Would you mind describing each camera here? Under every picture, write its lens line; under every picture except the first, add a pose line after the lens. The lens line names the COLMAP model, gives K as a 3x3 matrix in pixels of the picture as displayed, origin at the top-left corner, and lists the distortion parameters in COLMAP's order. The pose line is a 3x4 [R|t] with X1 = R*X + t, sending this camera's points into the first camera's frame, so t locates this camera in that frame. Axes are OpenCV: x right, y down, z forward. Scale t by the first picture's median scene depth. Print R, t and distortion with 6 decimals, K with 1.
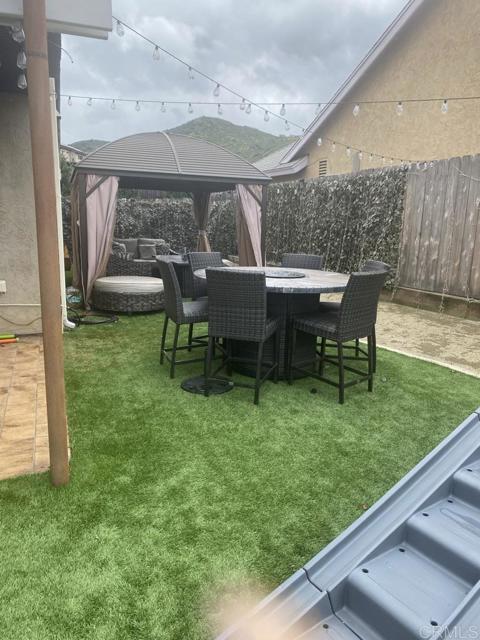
lens RADIAL K [[497.8, 0, 242.4], [0, 497.8, 319.8], [0, 0, 1]] dist [-0.011351, -0.020199]
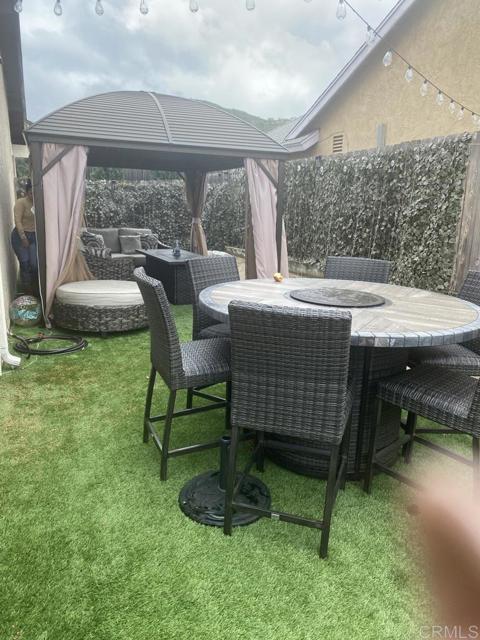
lens RADIAL K [[497.8, 0, 239.1], [0, 497.8, 320.6], [0, 0, 1]] dist [-0.011351, -0.020199]
pose [[0.999861, -0.003546, 0.016263, -0.035021], [0.003051, 0.999535, 0.030337, -0.049391], [-0.016363, -0.030284, 0.999407, 0.239554]]
